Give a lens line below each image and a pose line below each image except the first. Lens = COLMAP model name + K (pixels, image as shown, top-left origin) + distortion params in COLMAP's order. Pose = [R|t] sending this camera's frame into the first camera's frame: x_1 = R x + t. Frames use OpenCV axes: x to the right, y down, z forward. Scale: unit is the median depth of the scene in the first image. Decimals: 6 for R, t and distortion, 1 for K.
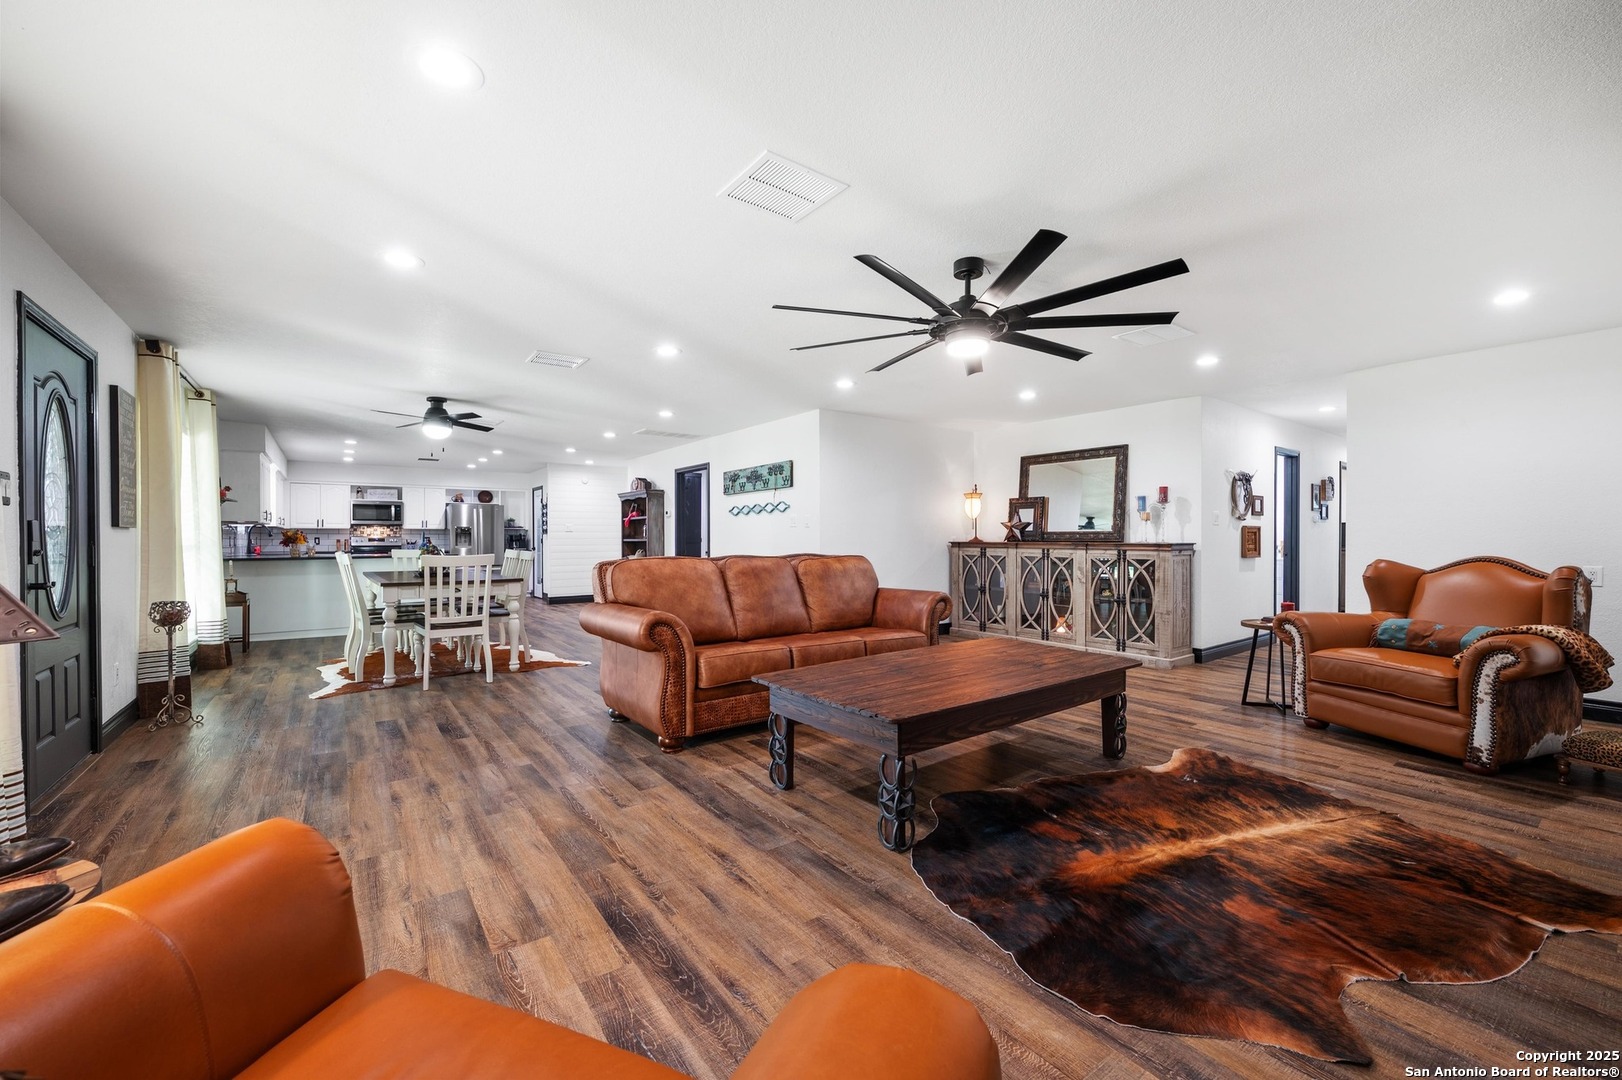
lens RADIAL K [[650.9, 0, 814.3], [0, 650.9, 540.3], [0, 0, 1]] dist [-0.004436, -0.000199]
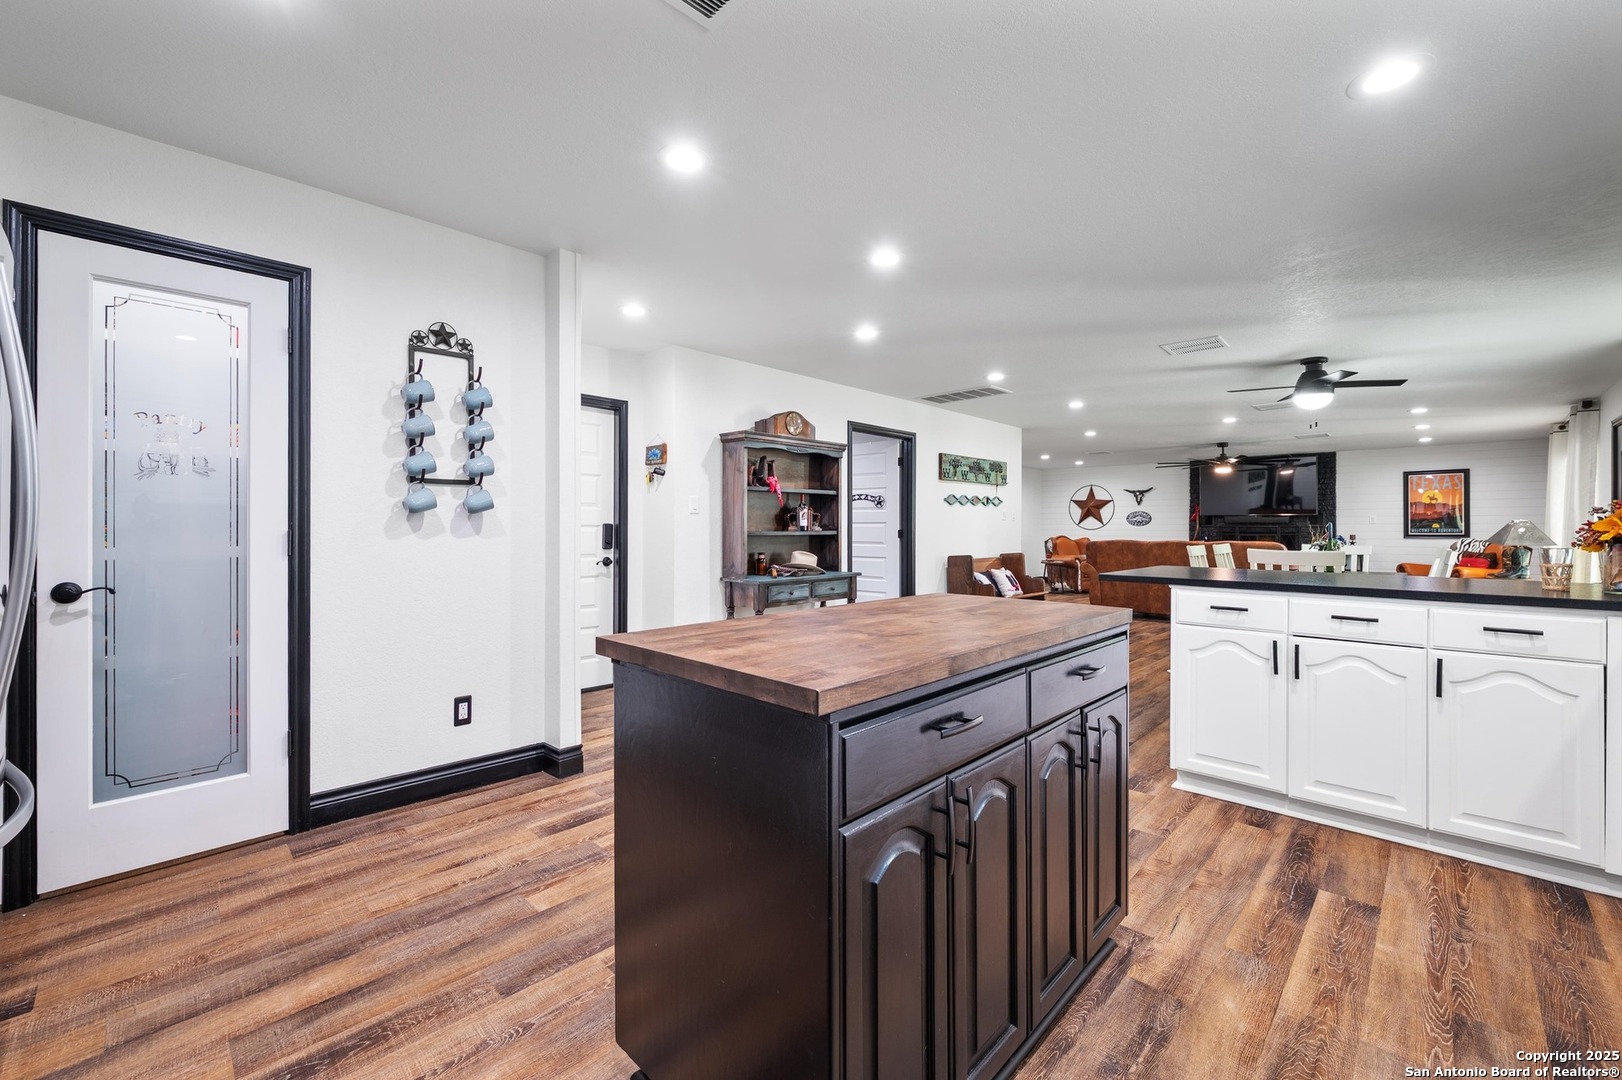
lens RADIAL K [[650.9, 0, 808.1], [0, 650.9, 530.8], [0, 0, 1]] dist [-0.004436, -0.000199]
pose [[-0.160611, -0.002674, 0.987014, -1.021998], [0.000743, 0.999996, 0.002830, -0.004723], [-0.987018, 0.001188, -0.160608, 1.399238]]
